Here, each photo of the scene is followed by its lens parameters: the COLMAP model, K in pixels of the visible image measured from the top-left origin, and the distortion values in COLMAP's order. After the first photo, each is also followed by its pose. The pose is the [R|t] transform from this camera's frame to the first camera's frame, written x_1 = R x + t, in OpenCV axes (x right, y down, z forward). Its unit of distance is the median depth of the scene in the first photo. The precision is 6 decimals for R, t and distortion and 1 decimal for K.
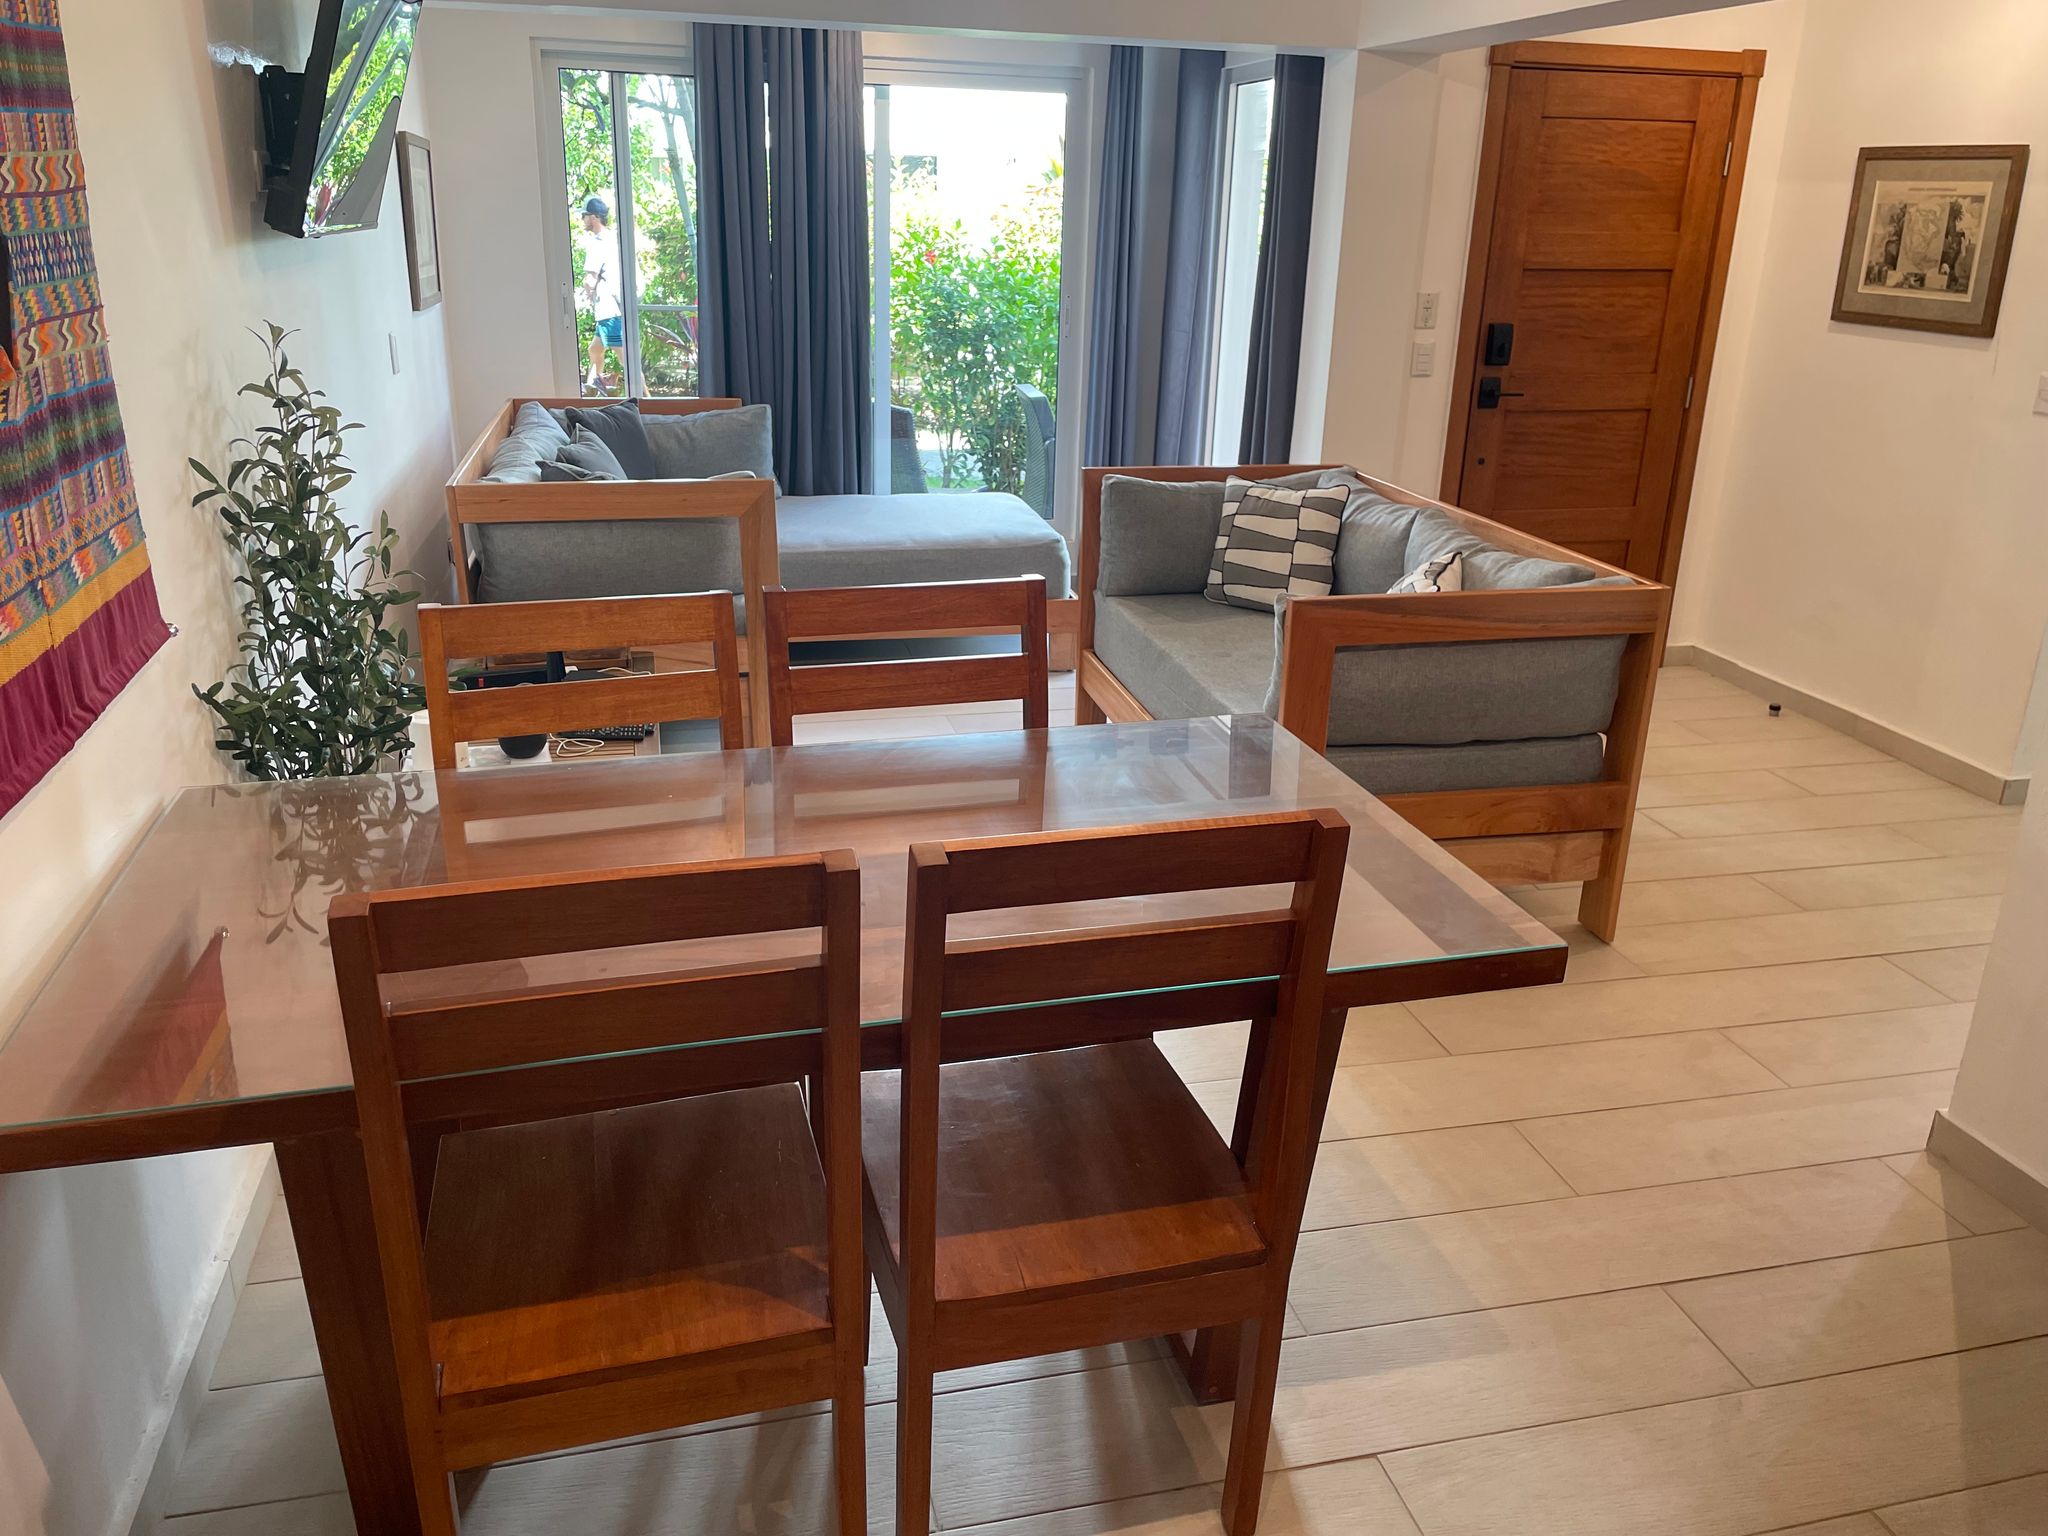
lens RADIAL K [[1541.8, 0, 1024.0], [0, 1541.8, 768.0], [0, 0, 1]] dist [0.091194, -0.104760]
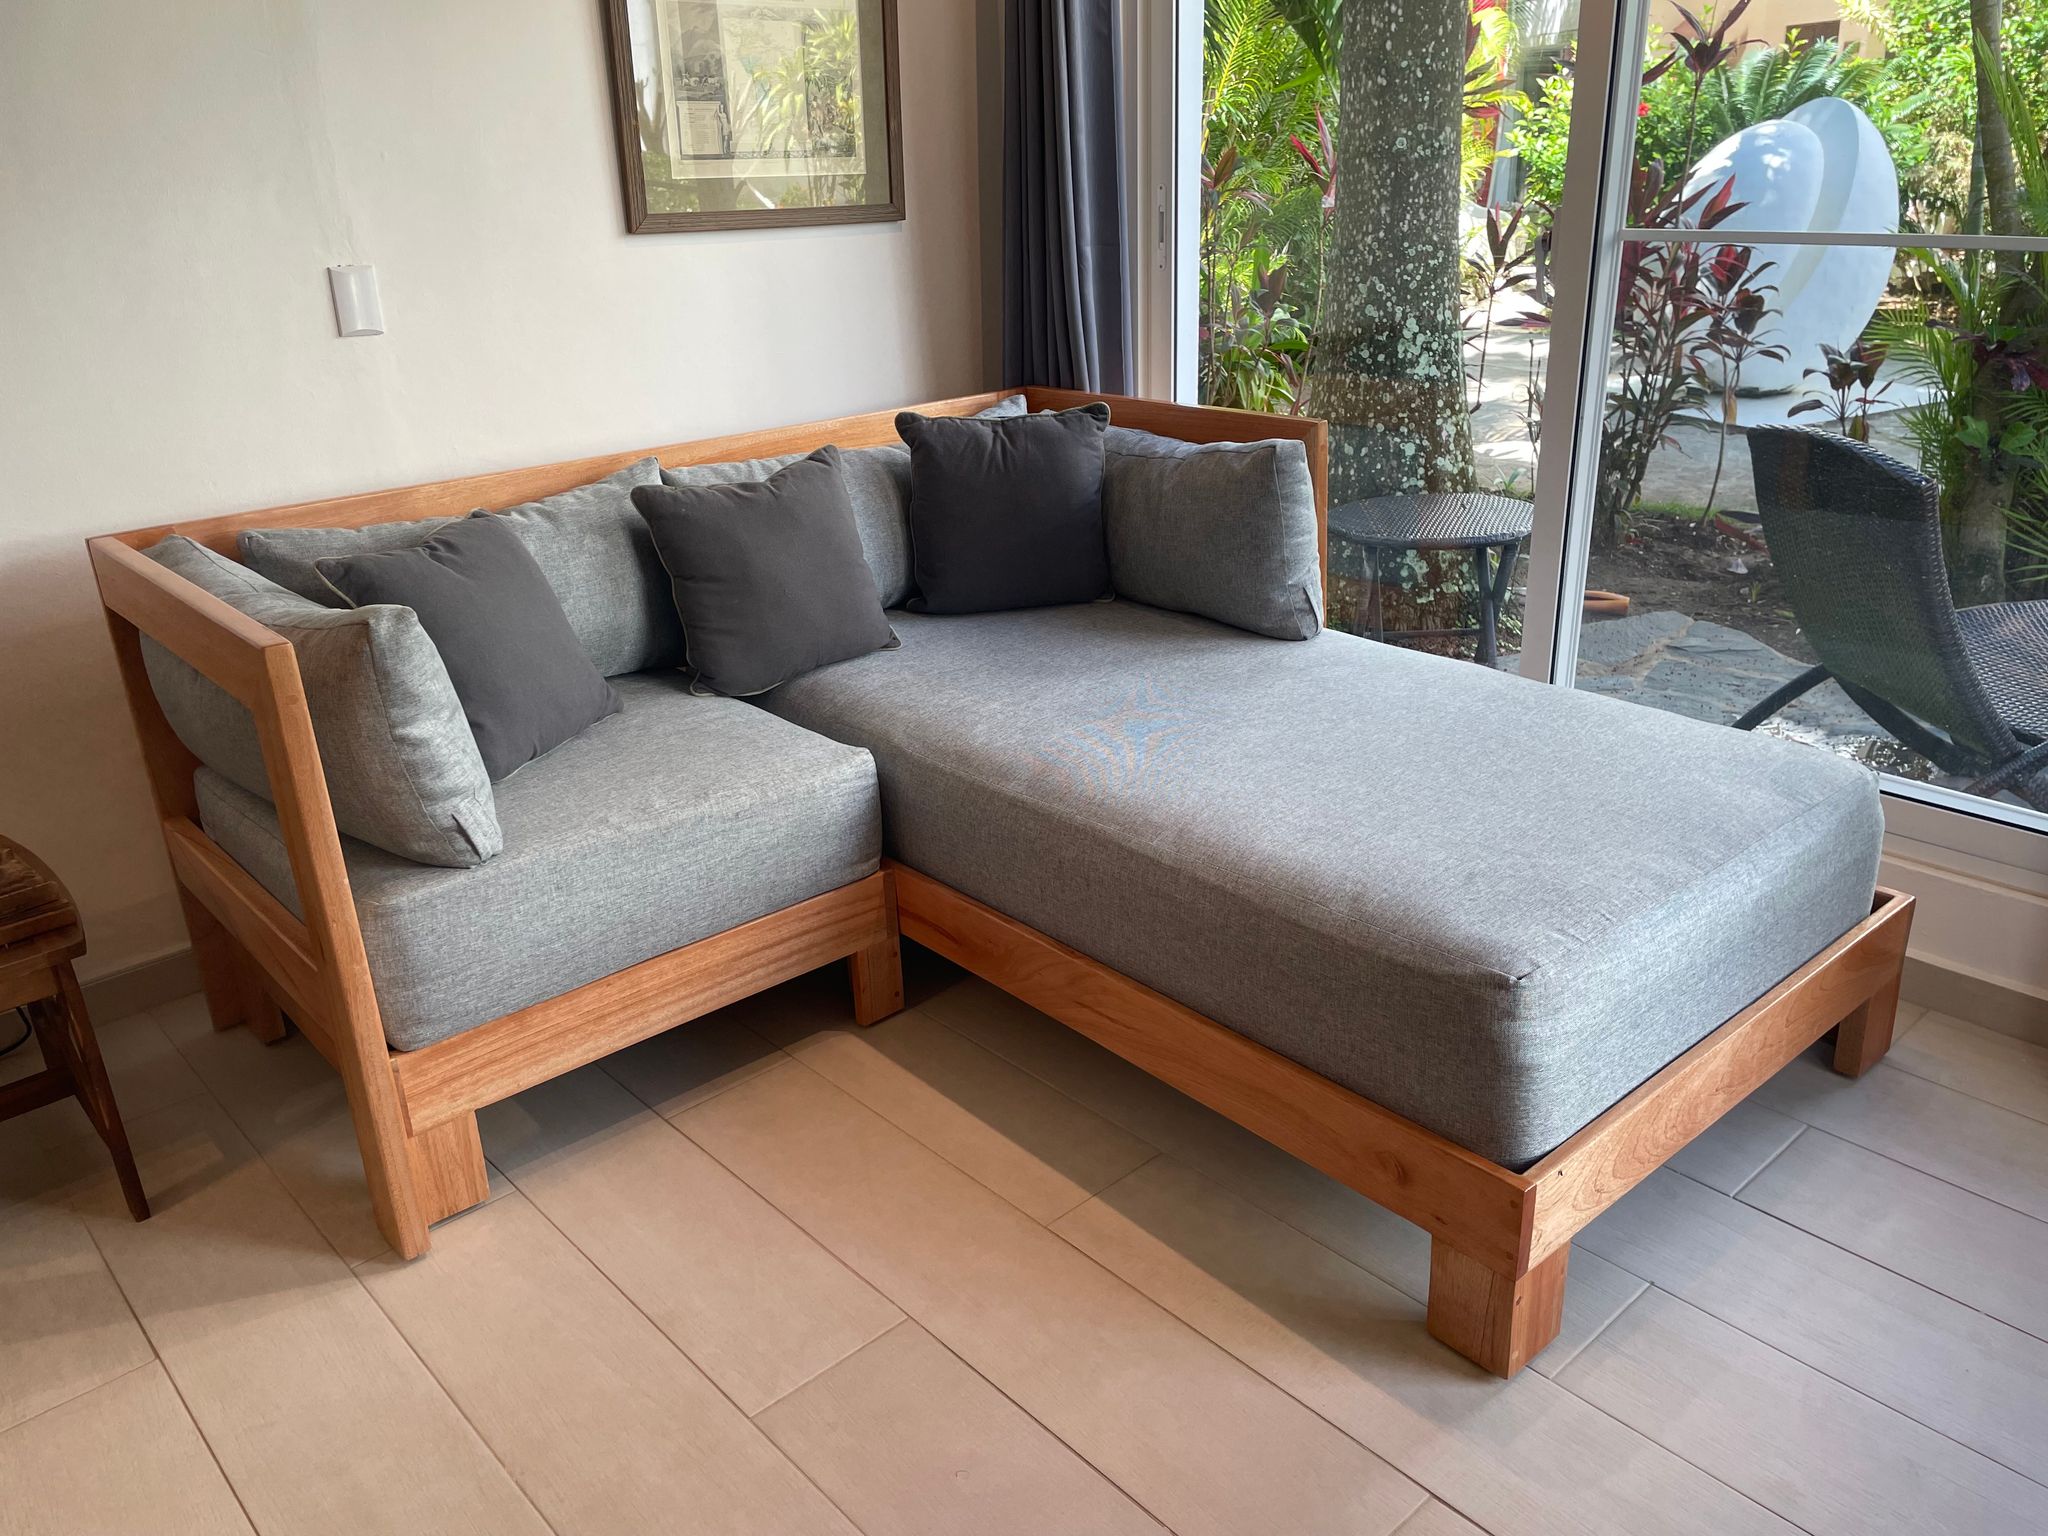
lens RADIAL K [[1541.8, 0, 1024.0], [0, 1541.8, 768.0], [0, 0, 1]] dist [0.091194, -0.104760]
pose [[0.472396, 0.288640, -0.832784, 0.225468], [-0.255280, 0.949165, 0.184169, -0.225724], [0.843607, 0.125592, 0.522066, 0.771620]]
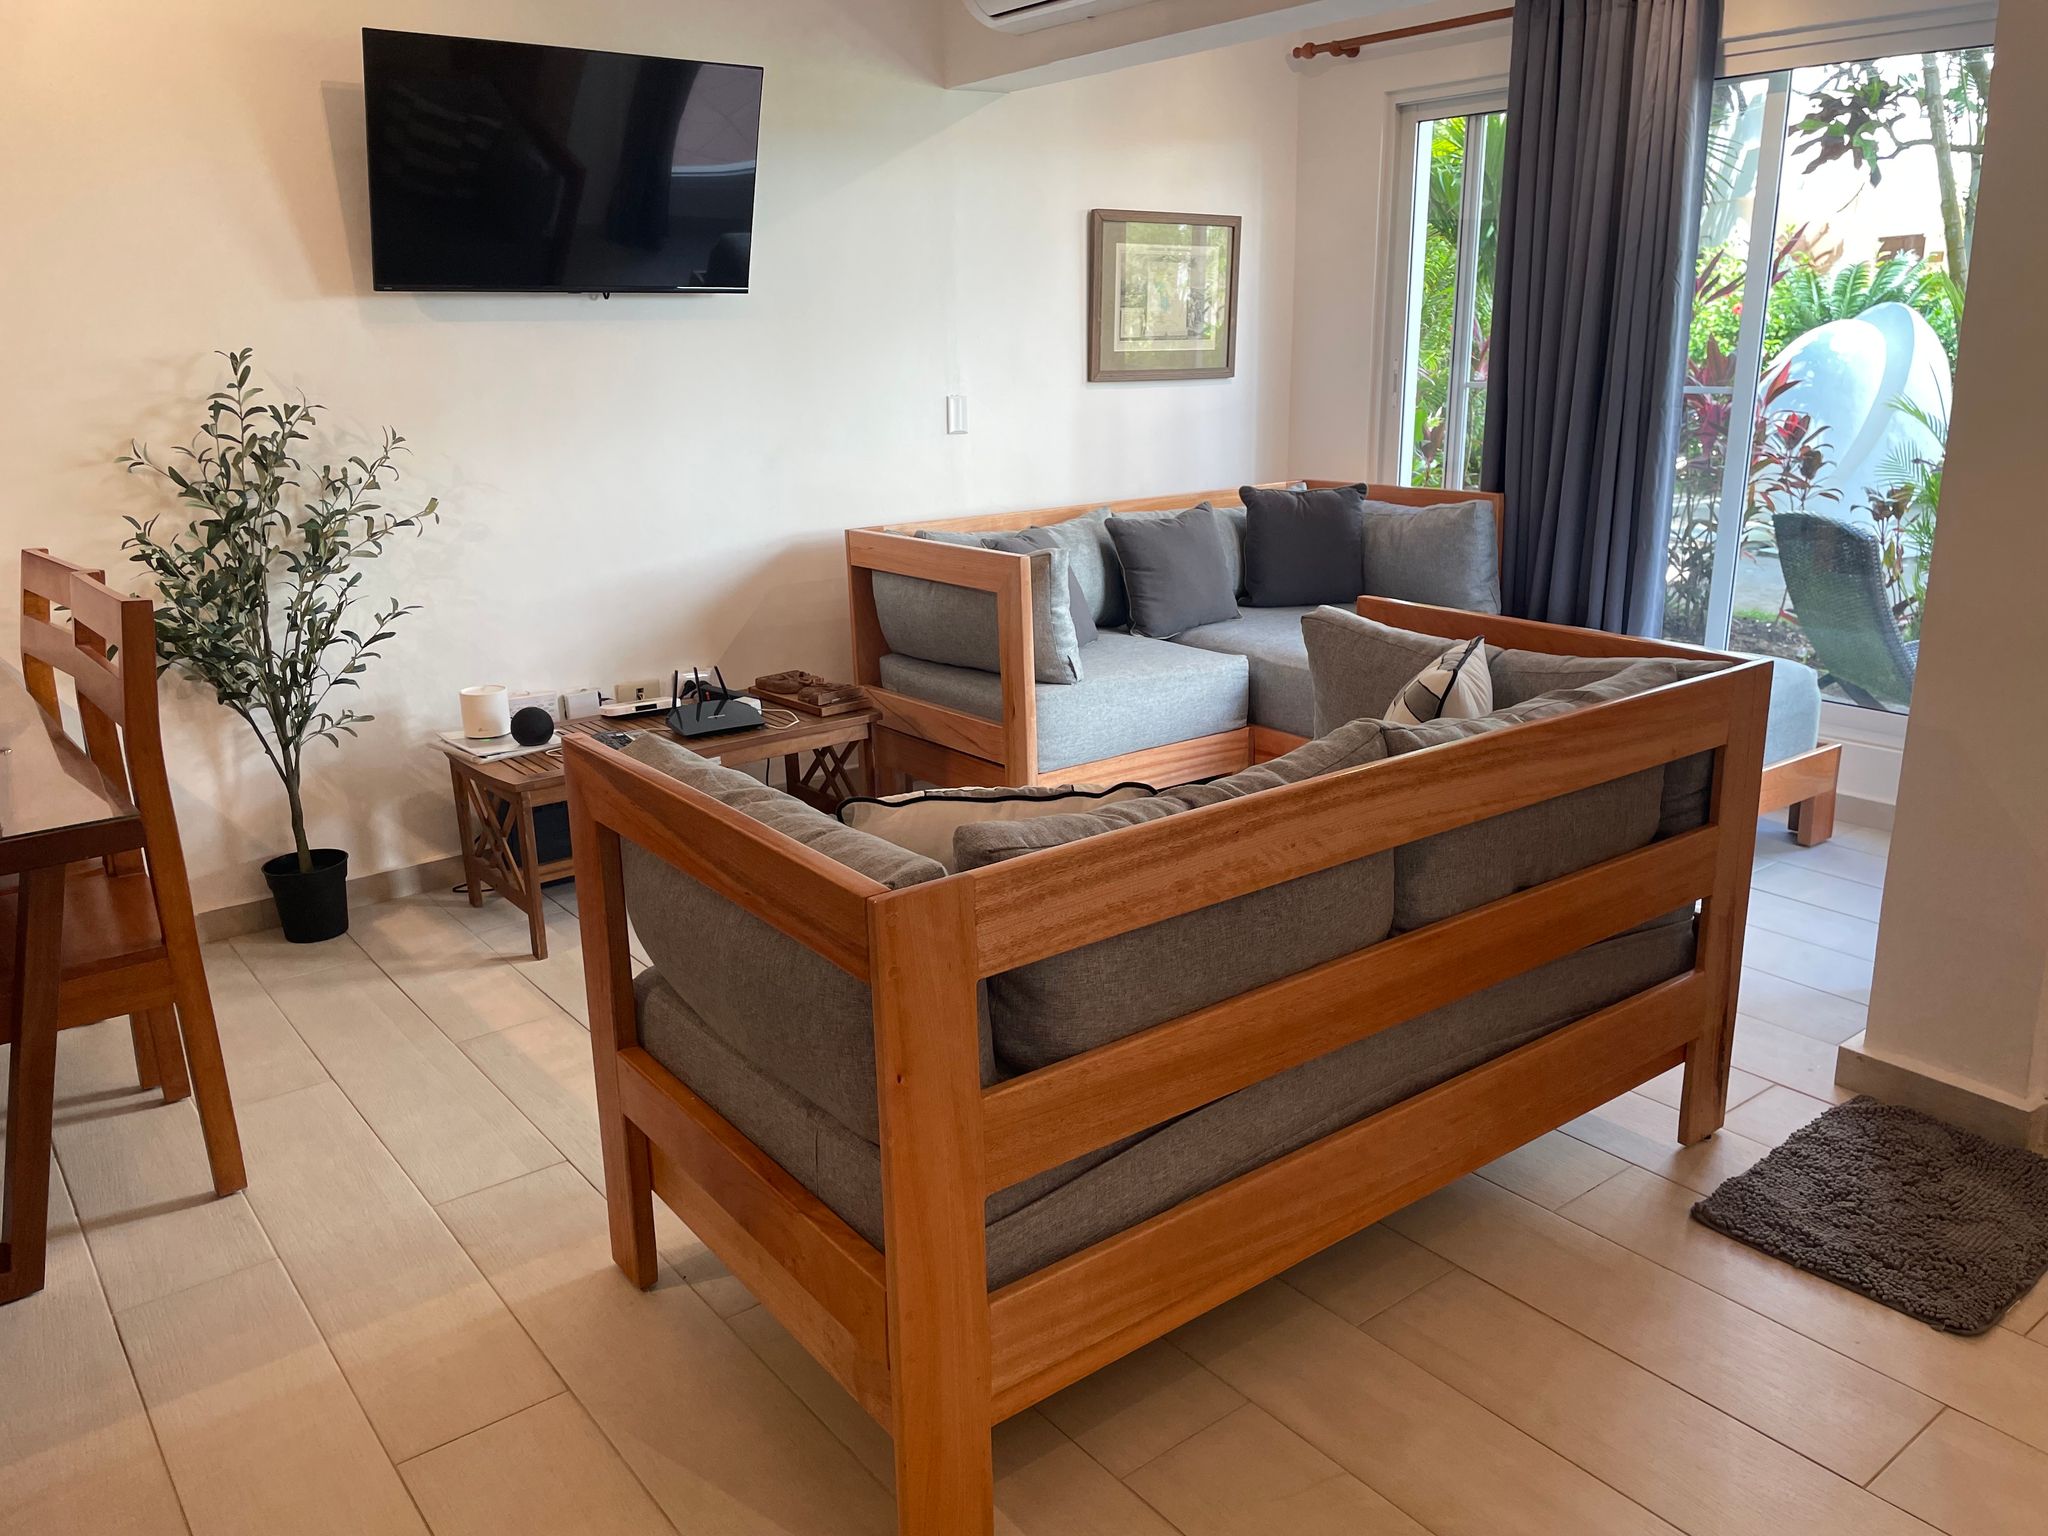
lens RADIAL K [[1529.4, 0, 1024.0], [0, 1529.4, 768.0], [0, 0, 1]] dist [0.085030, -0.110142]
pose [[0.400914, 0.220787, -0.889112, 0.512977], [-0.283893, 0.952690, 0.108563, -0.134210], [0.871018, 0.208888, 0.444627, 0.517876]]
